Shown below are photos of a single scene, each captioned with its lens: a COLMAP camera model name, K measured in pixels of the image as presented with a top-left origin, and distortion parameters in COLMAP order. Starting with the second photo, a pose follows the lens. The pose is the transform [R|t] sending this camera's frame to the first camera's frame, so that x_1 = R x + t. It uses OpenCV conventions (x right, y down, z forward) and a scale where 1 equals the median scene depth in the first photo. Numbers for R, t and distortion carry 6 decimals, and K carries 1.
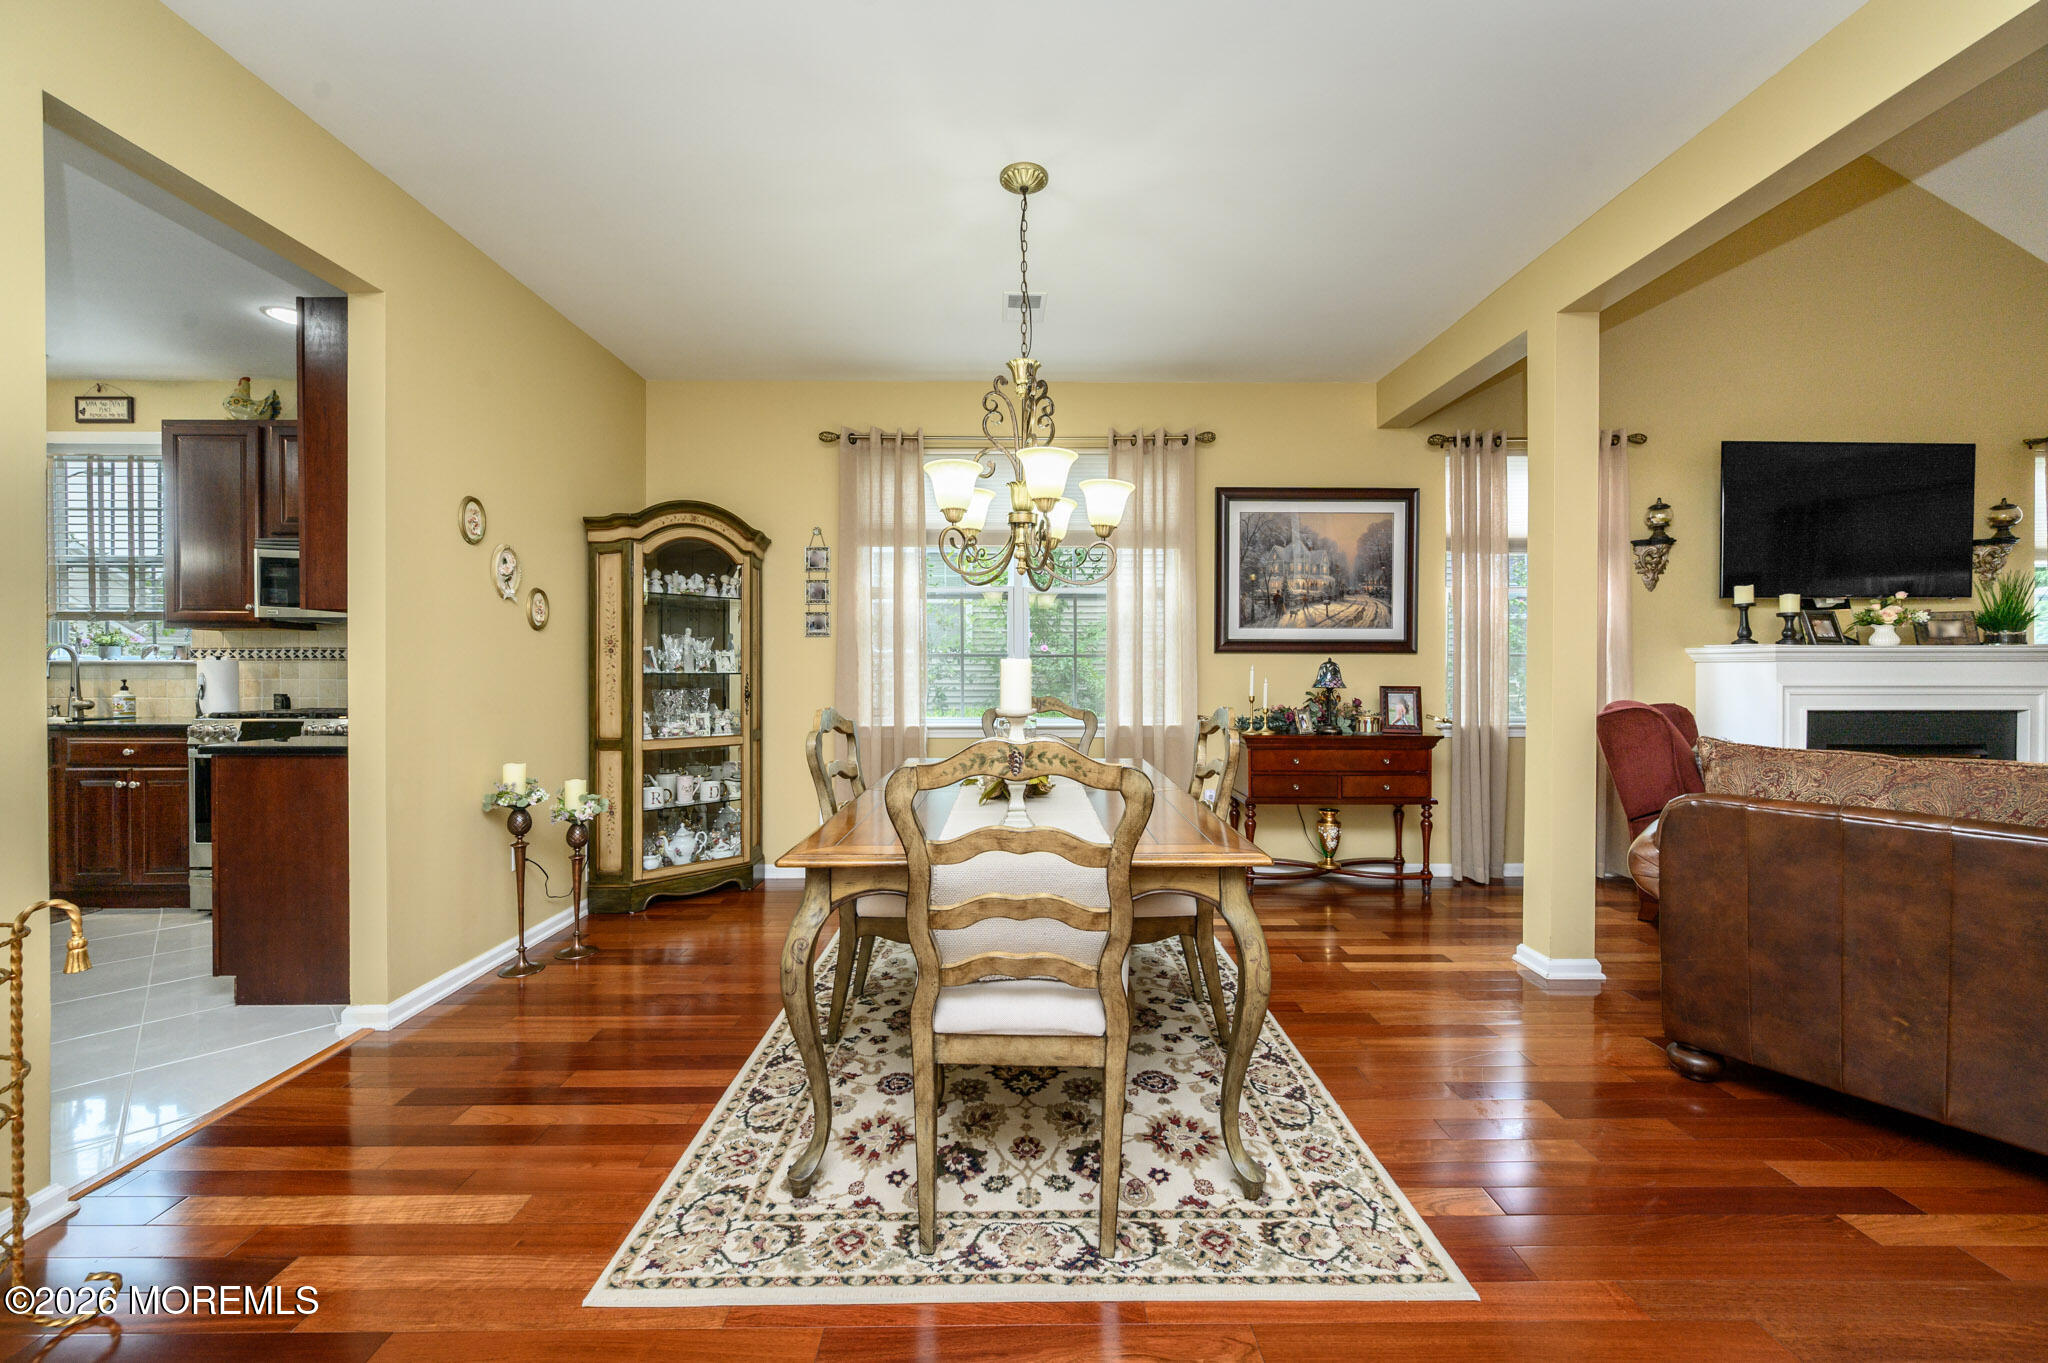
lens RADIAL K [[804.1, 0, 1026.6], [0, 804.1, 666.1], [0, 0, 1]] dist [0.000710, -0.000210]
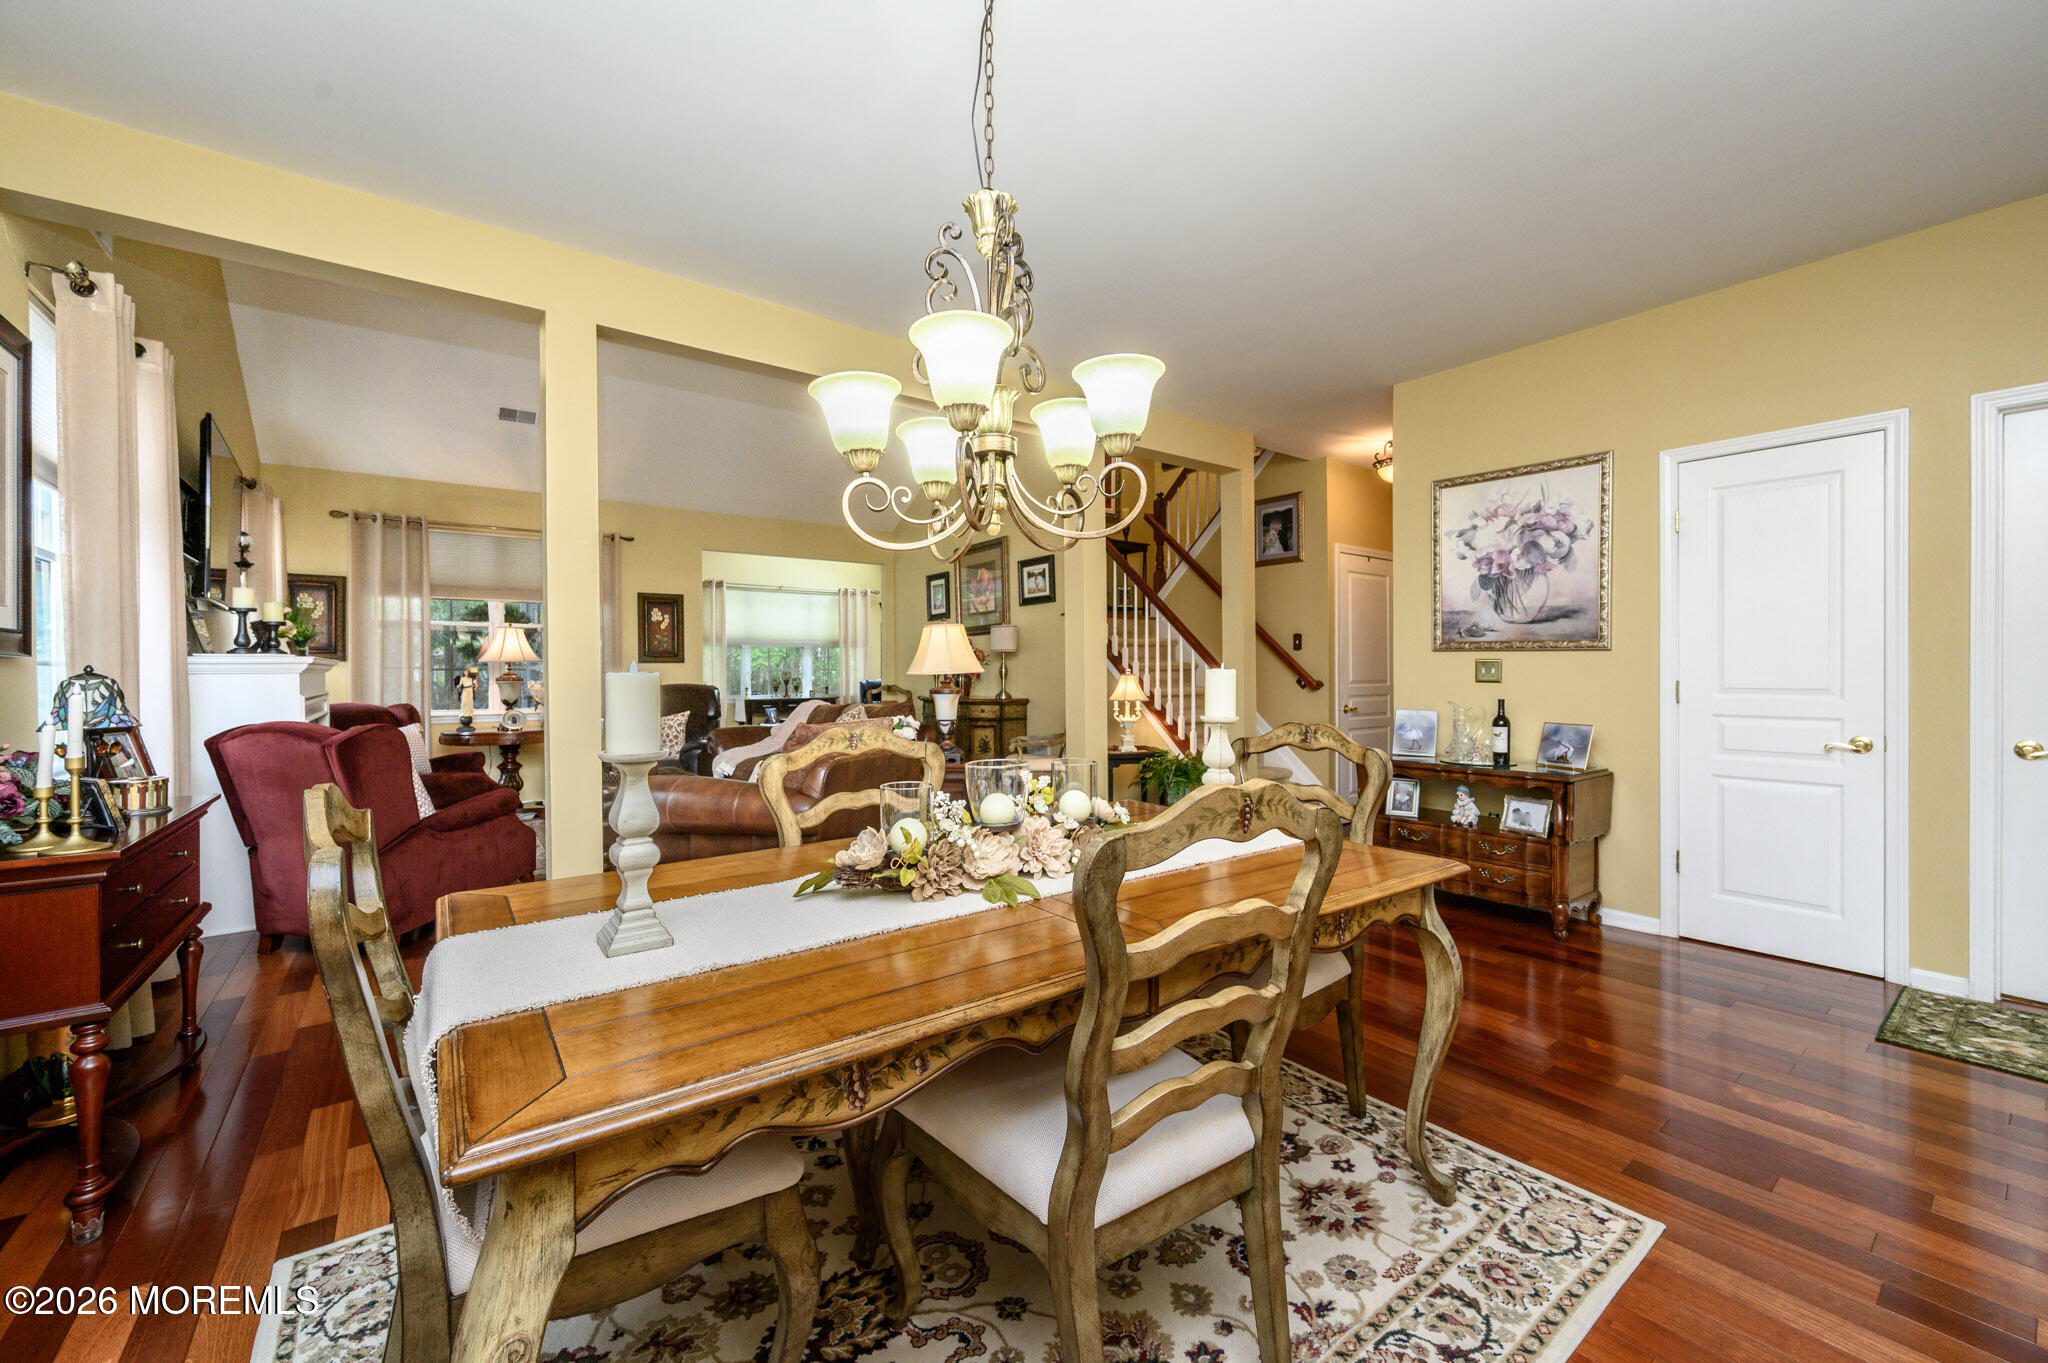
lens RADIAL K [[804.1, 0, 1040.5], [0, 804.1, 682.4], [0, 0, 1]] dist [0.000710, -0.000210]
pose [[-0.600625, -0.003110, 0.799525, -0.754176], [0.012306, 0.999838, 0.013134, -0.000772], [-0.799436, 0.017728, -0.600489, 1.931567]]
